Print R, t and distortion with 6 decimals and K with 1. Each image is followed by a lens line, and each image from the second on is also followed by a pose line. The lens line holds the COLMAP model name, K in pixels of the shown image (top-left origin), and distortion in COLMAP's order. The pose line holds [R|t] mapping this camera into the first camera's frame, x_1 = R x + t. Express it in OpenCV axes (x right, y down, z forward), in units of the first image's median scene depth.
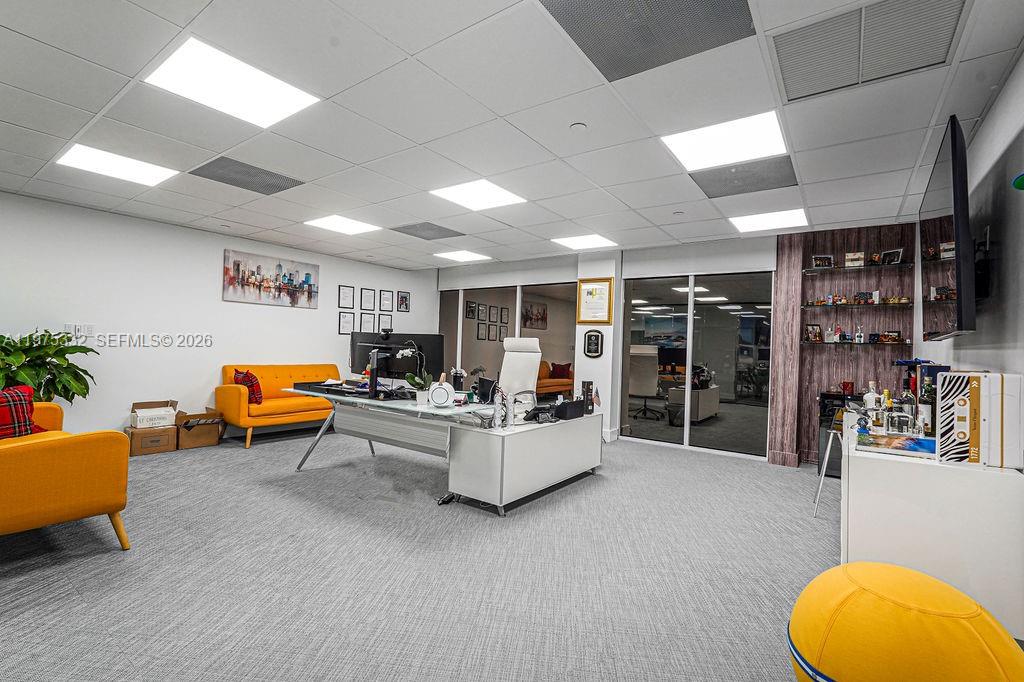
lens RADIAL K [[463.0, 0, 514.1], [0, 463.0, 339.8], [0, 0, 1]] dist [-0.012008, 0.005139]
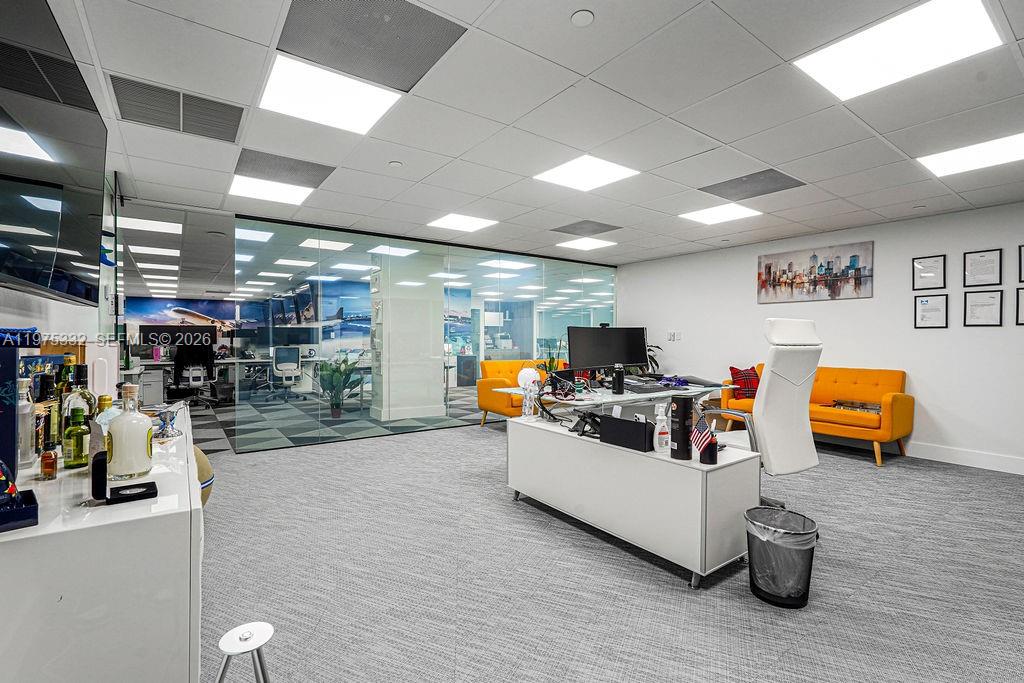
lens RADIAL K [[463.0, 0, 513.6], [0, 463.0, 337.7], [0, 0, 1]] dist [-0.012008, 0.005139]
pose [[-0.303801, -0.033046, -0.952162, 0.539895], [-0.001040, 0.999409, -0.034354, 0.030811], [0.952735, -0.009447, -0.303655, 0.732440]]
